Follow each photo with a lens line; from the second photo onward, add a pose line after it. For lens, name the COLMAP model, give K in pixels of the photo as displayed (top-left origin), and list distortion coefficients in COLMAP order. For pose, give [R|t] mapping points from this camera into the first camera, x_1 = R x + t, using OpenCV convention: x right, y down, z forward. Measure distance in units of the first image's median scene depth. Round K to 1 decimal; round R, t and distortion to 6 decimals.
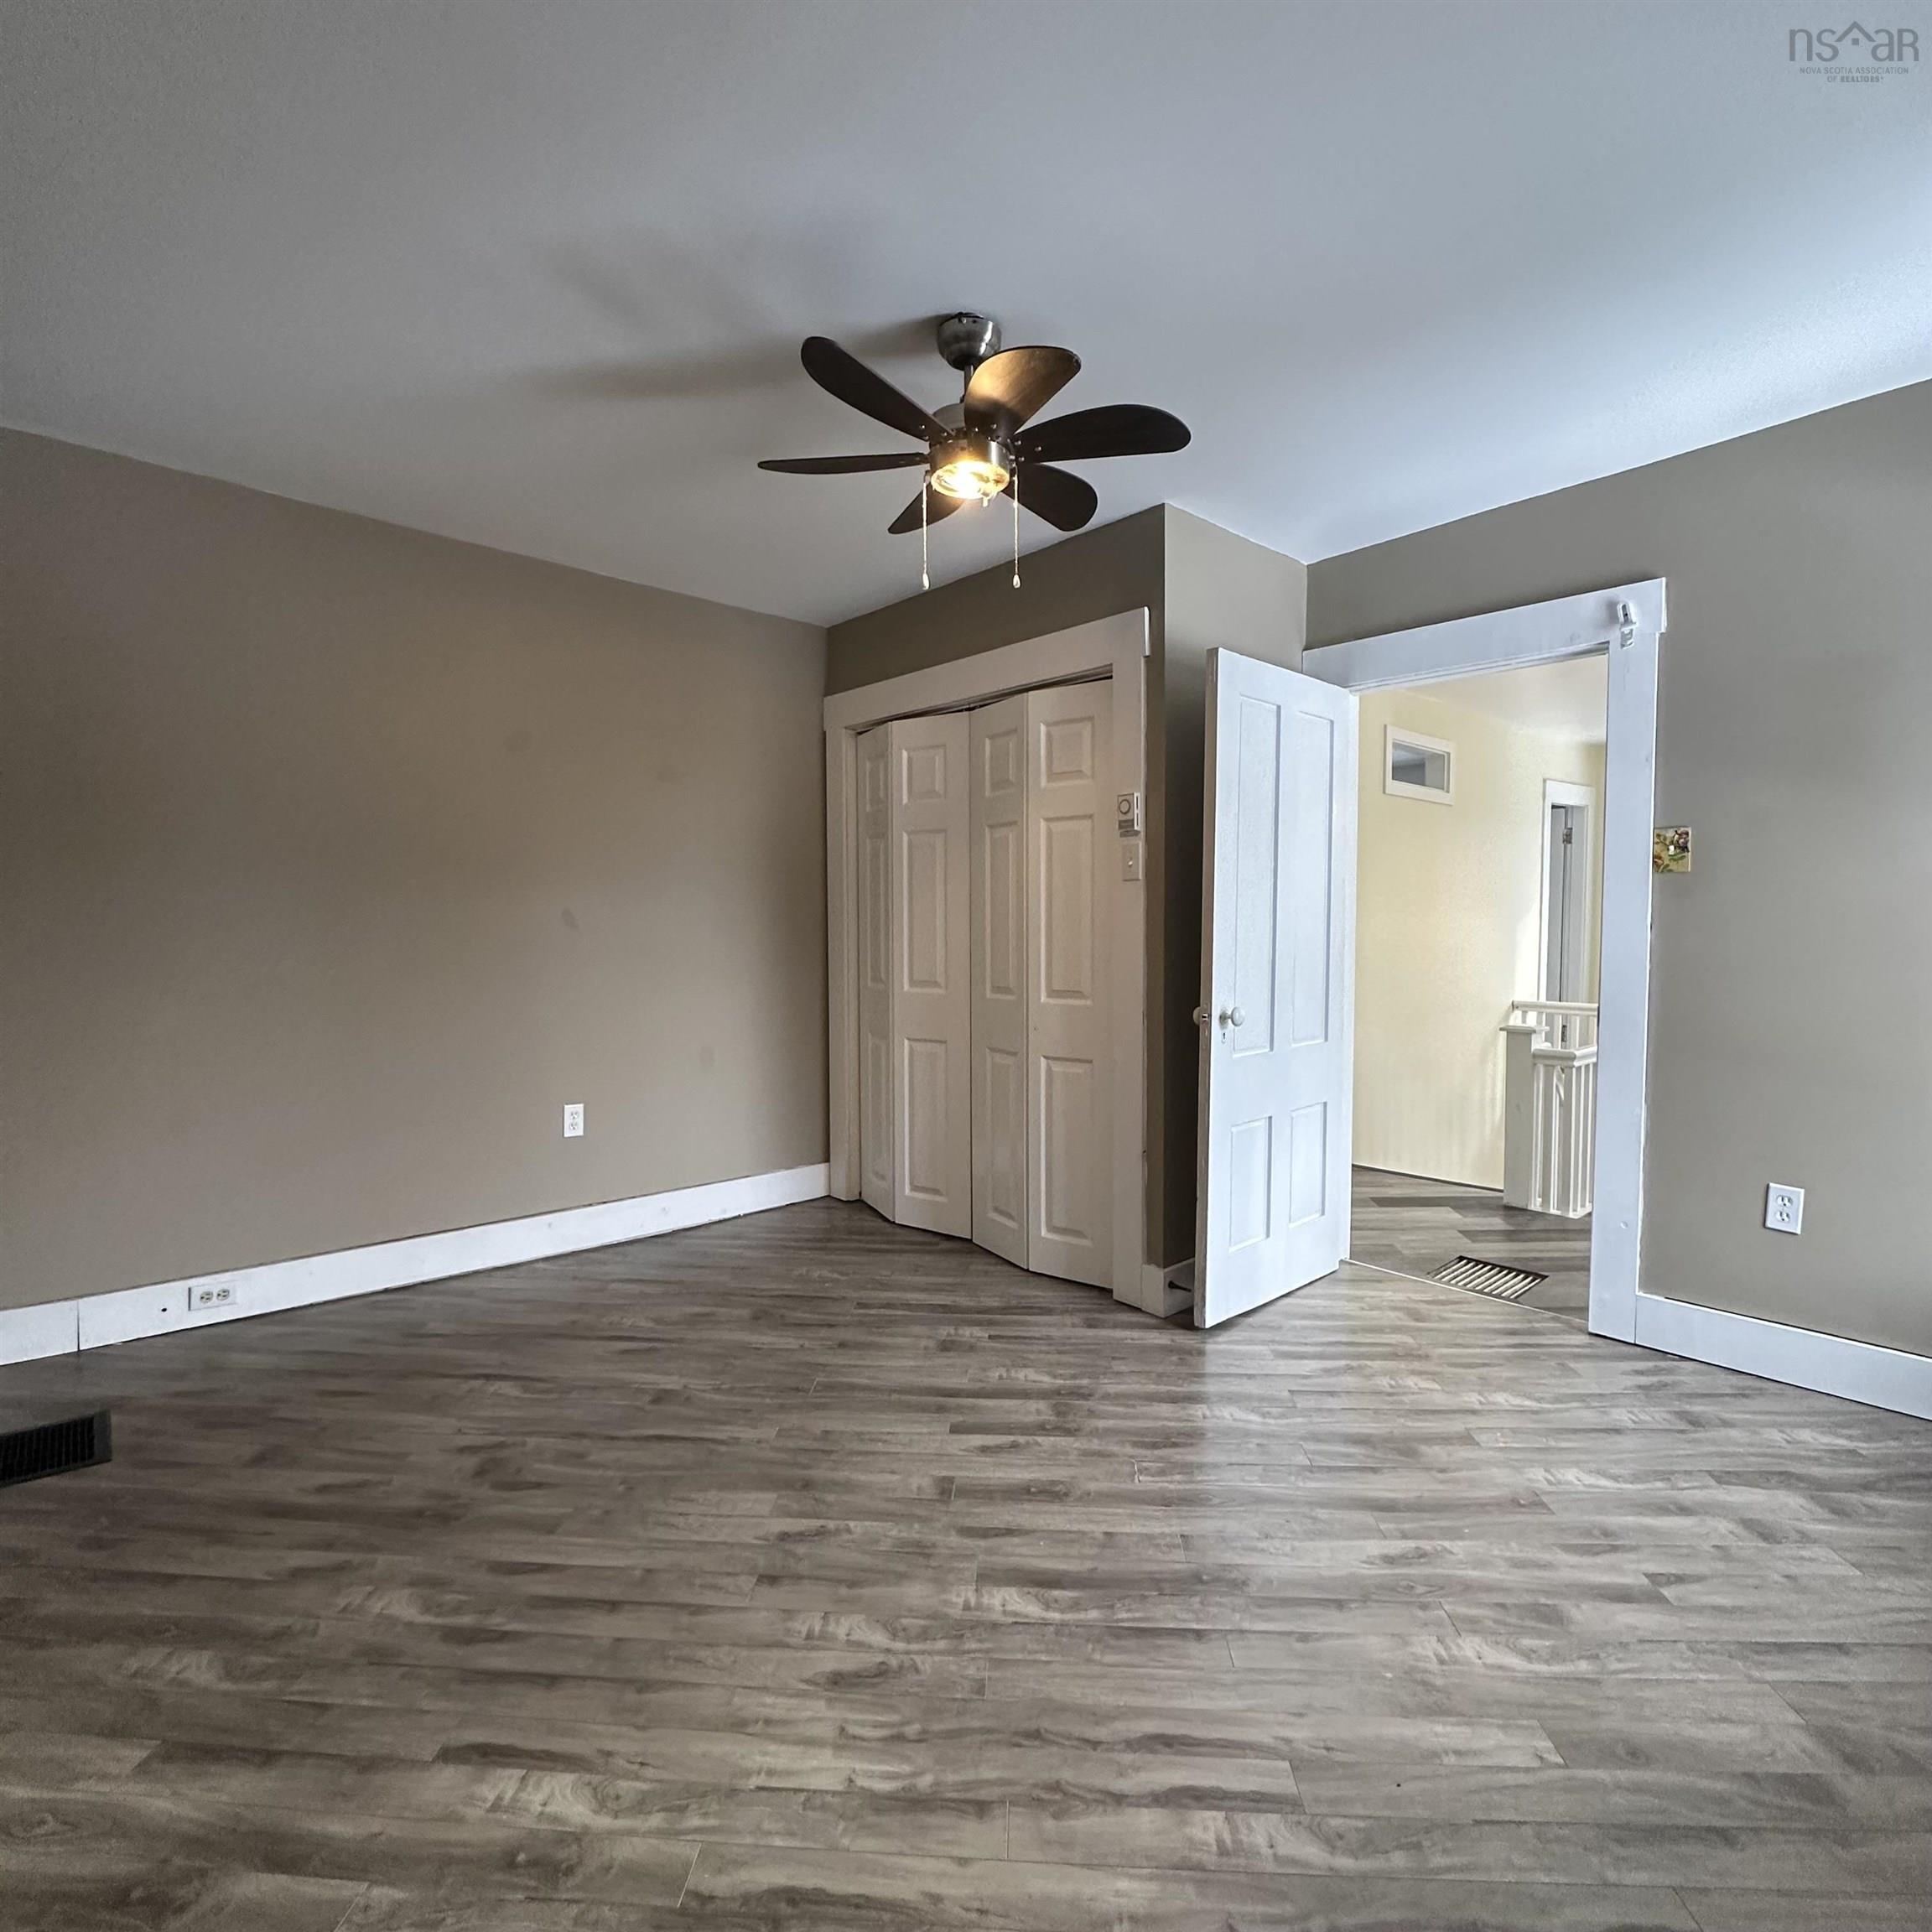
lens RADIAL K [[1022.4, 0, 968.4], [0, 1022.4, 963.3], [0, 0, 1]] dist [-0.003643, 0.000089]
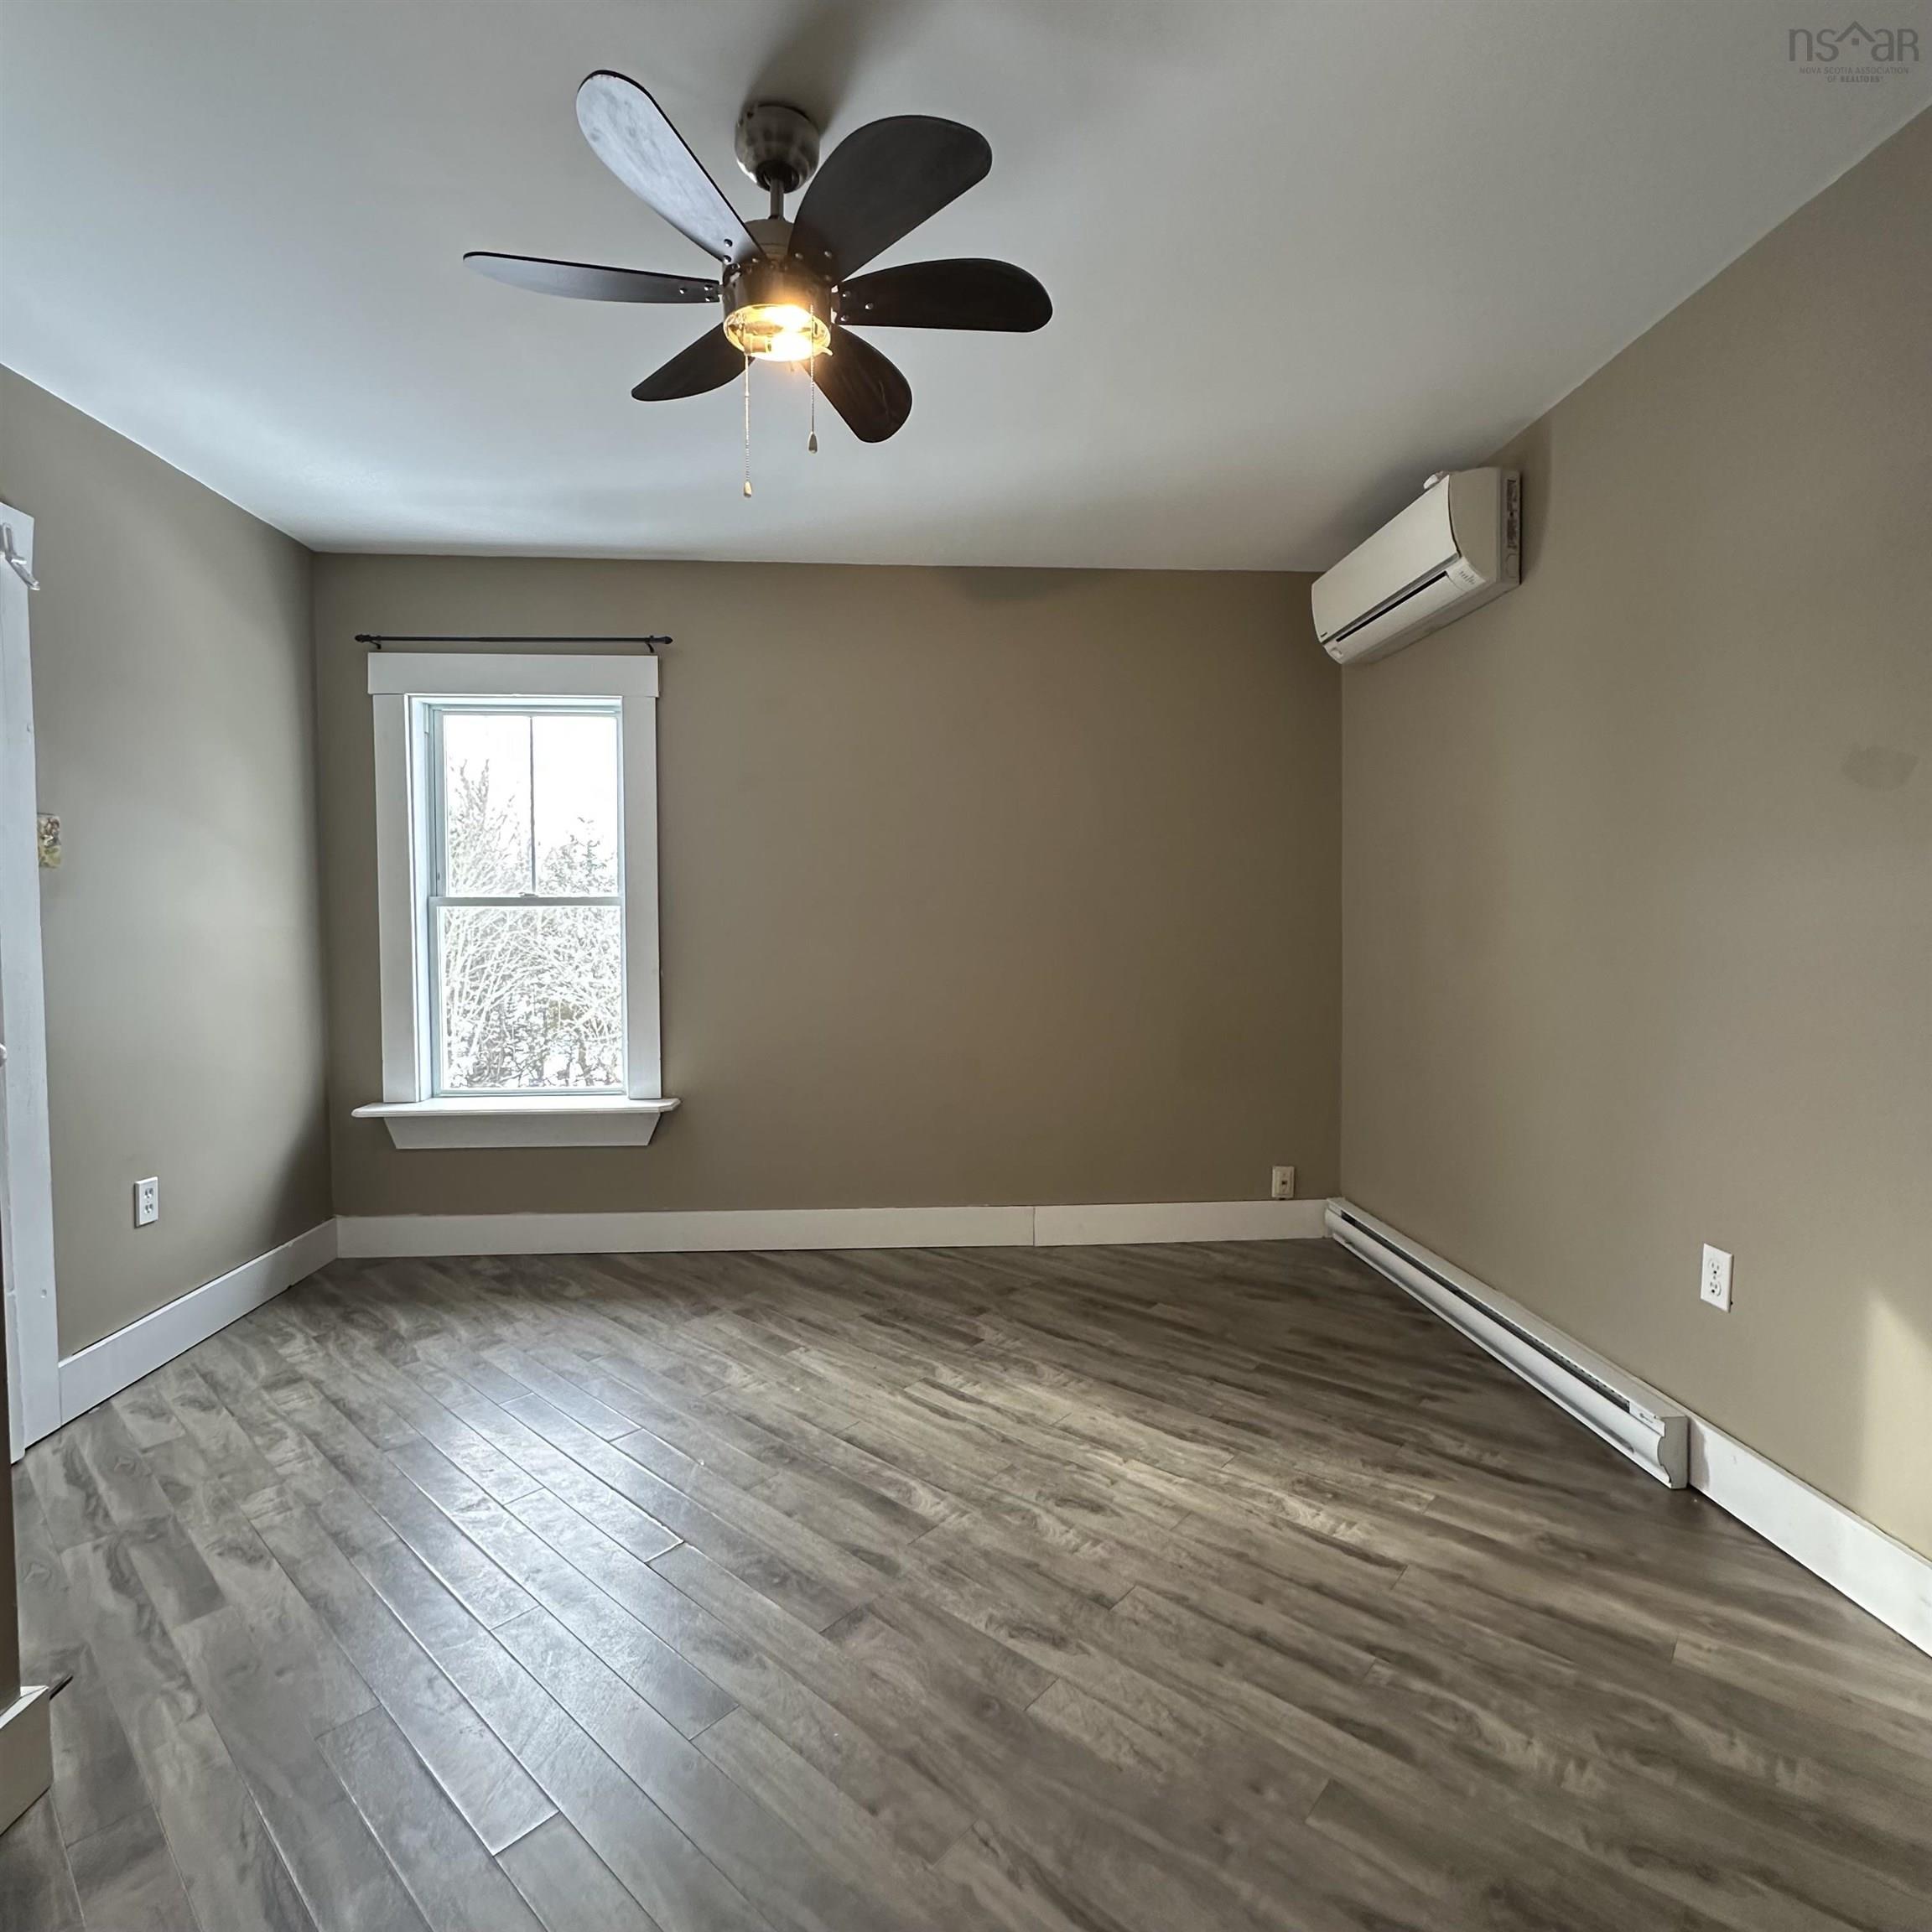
lens RADIAL K [[1022.4, 0, 968.4], [0, 1022.4, 963.3], [0, 0, 1]] dist [-0.003643, 0.000089]
pose [[-0.786836, -0.022230, 0.616762, -0.741144], [0.031415, 0.996613, 0.075999, -0.078786], [-0.616362, 0.079174, -0.783473, 1.954009]]
